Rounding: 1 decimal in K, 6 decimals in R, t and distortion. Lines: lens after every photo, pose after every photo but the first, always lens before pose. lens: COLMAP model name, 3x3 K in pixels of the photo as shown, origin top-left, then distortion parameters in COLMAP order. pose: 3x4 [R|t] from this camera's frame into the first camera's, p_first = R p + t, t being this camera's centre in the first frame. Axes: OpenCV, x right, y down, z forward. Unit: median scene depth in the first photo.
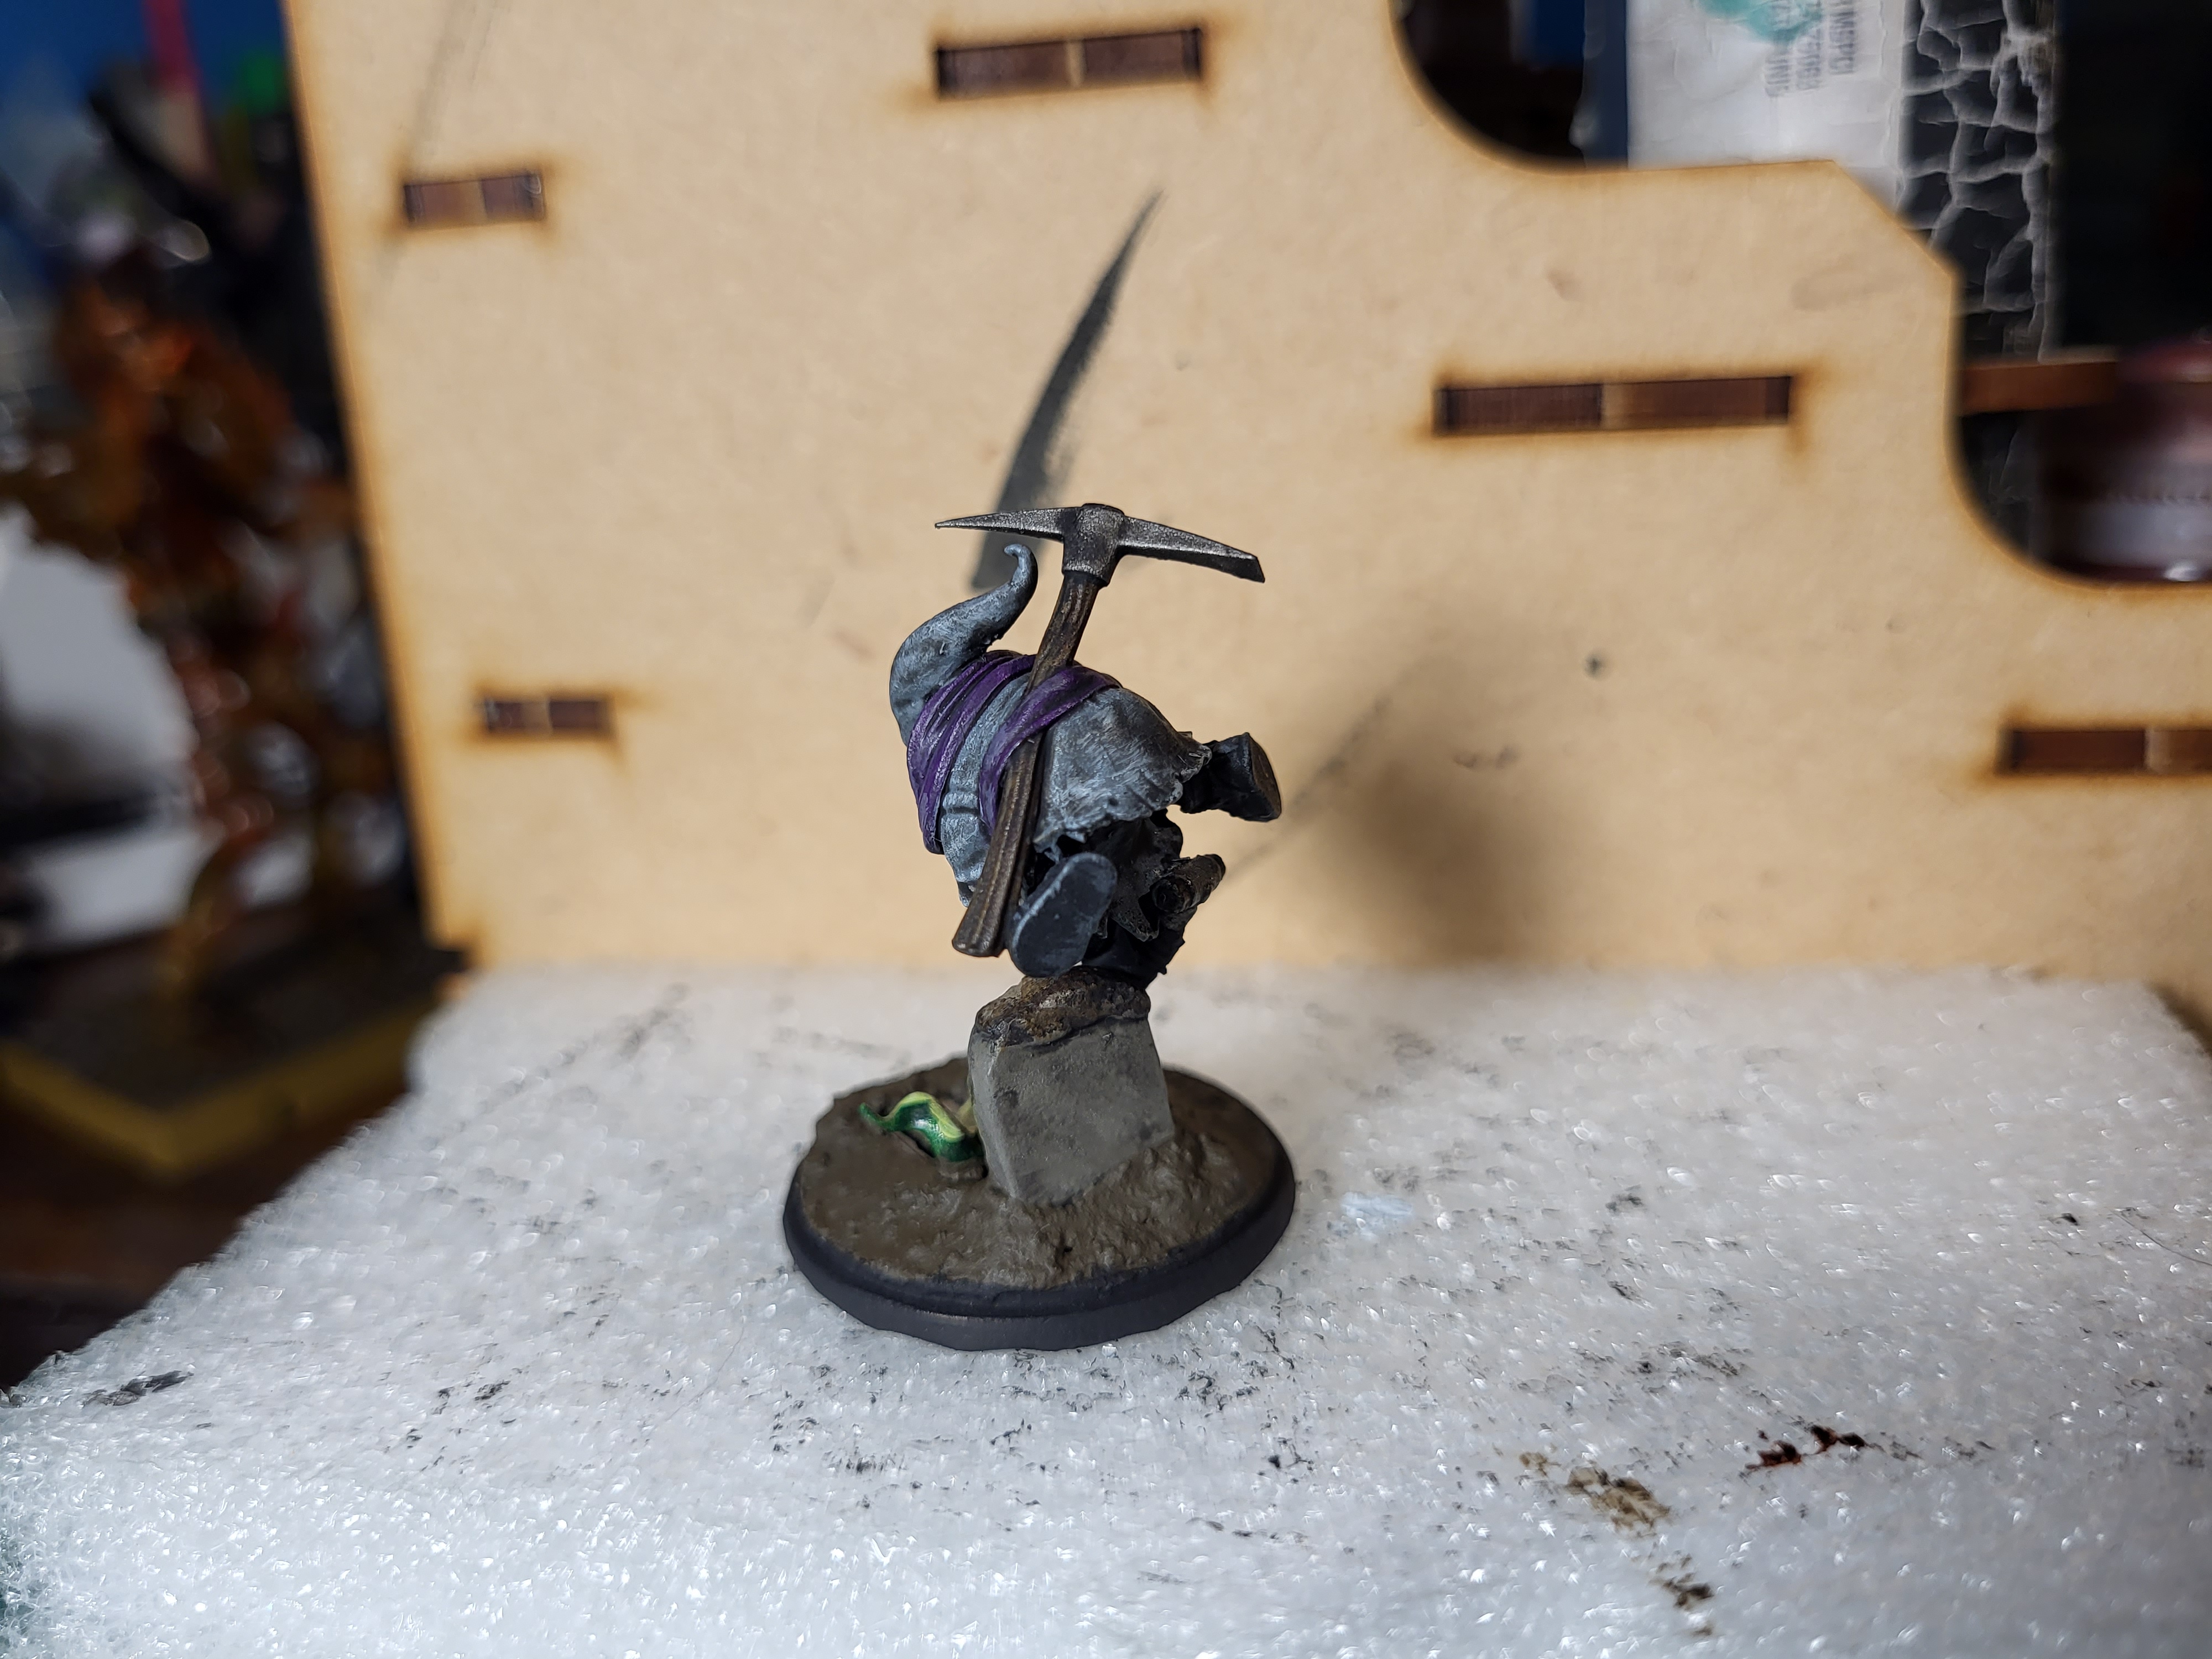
lens RADIAL K [[1921.4, 0, 1157.2], [0, 1921.4, 831.7], [0, 0, 1]] dist [-0.044295, 0.003827]
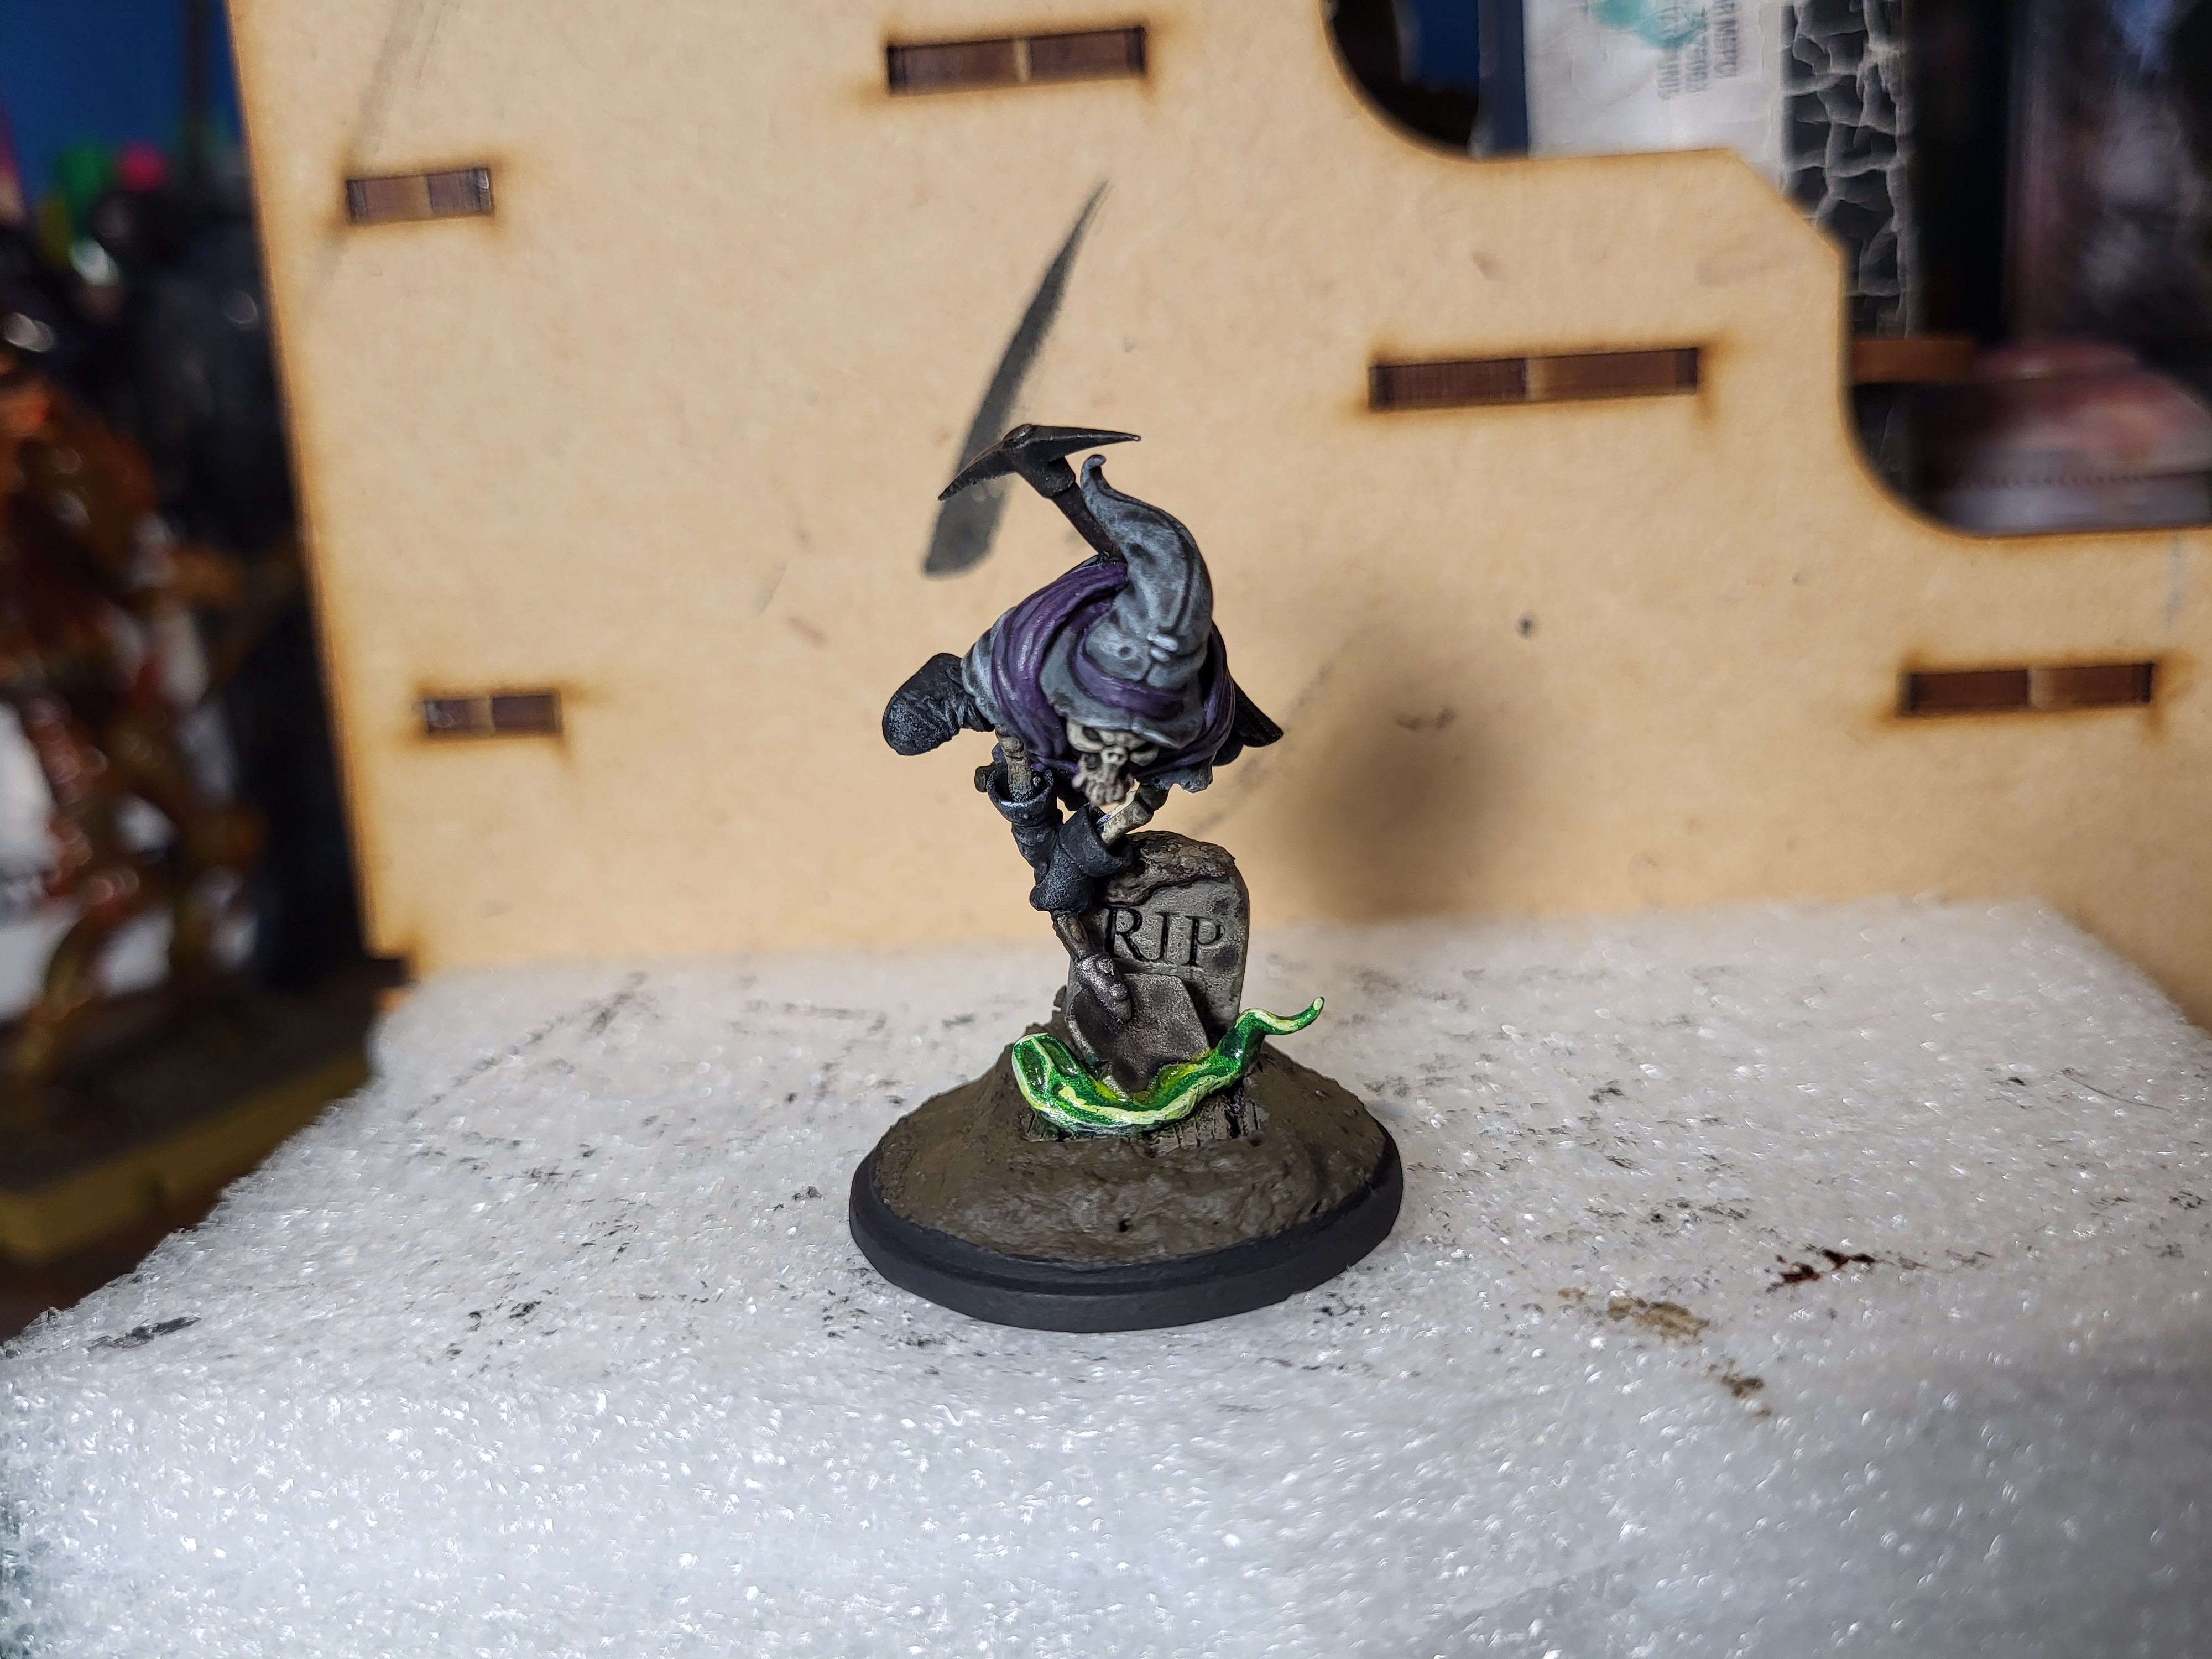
lens RADIAL K [[1896.8, 0, 1184.7], [0, 1896.8, 825.9], [0, 0, 1]] dist [-0.026882, -0.018338]
pose [[0.994144, -0.030571, 0.103653, -0.086054], [0.036677, 0.997670, -0.057527, 0.093830], [-0.101653, 0.060992, 0.992948, -0.019974]]
